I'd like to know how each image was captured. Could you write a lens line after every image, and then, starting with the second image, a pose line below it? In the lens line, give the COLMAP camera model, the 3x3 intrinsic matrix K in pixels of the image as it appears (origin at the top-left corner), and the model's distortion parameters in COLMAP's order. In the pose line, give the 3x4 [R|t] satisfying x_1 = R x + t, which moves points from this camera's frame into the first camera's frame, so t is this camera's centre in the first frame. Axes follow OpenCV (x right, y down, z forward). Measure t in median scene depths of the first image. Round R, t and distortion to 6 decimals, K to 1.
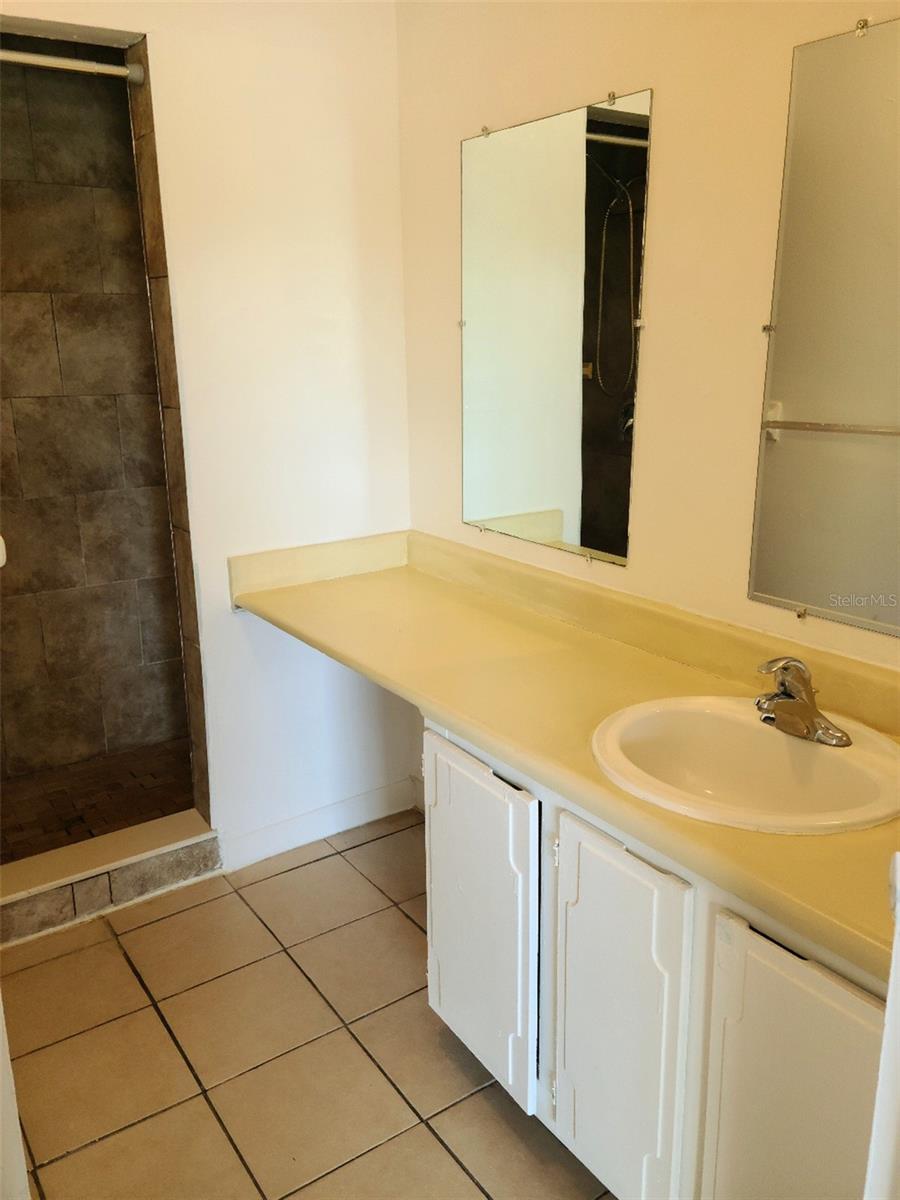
lens RADIAL K [[970.8, 0, 456.8], [0, 970.8, 597.7], [0, 0, 1]] dist [0.103367, -0.104022]
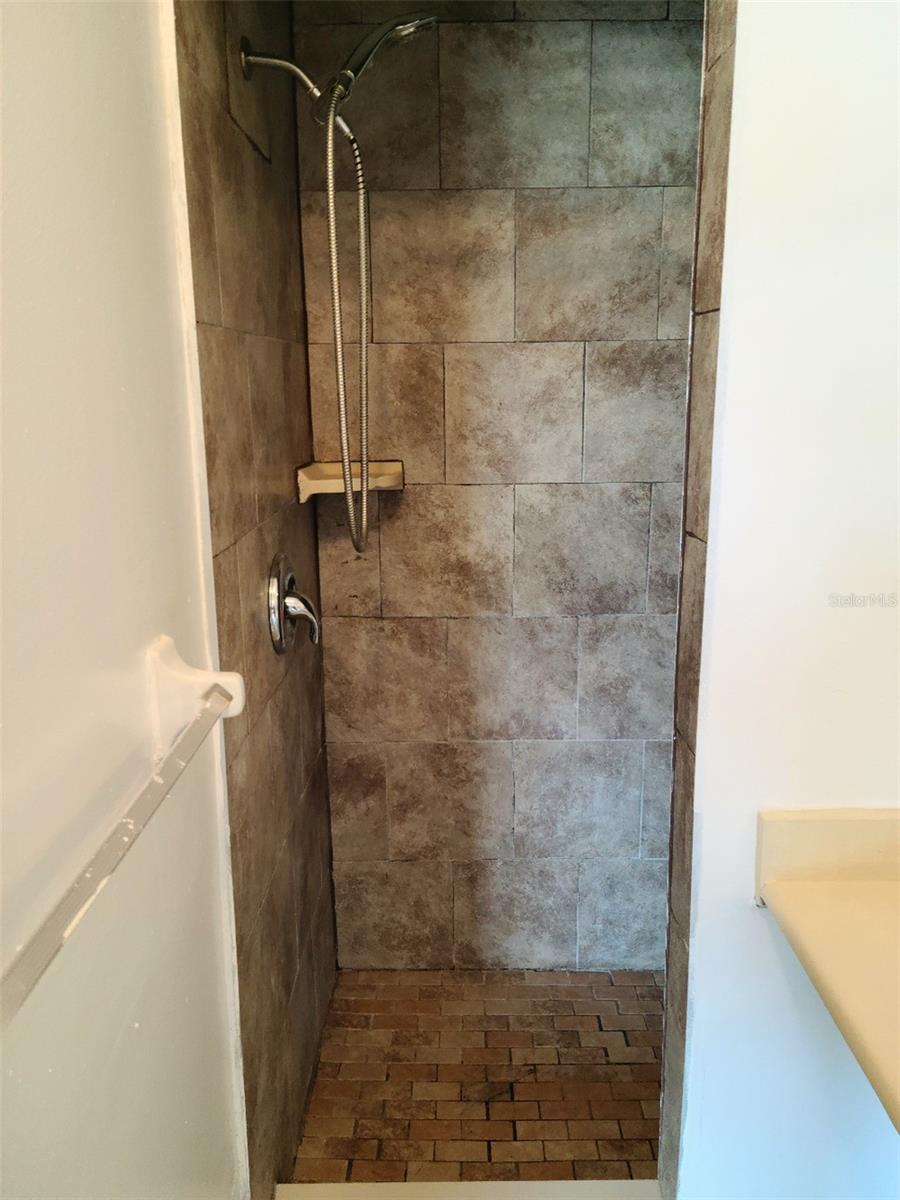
lens RADIAL K [[970.8, 0, 456.8], [0, 970.8, 597.7], [0, 0, 1]] dist [0.103367, -0.104022]
pose [[0.823527, 0.127484, -0.552767, -0.067940], [-0.145589, 0.989281, 0.011255, -0.113777], [0.548277, 0.071207, 0.833260, 0.355562]]
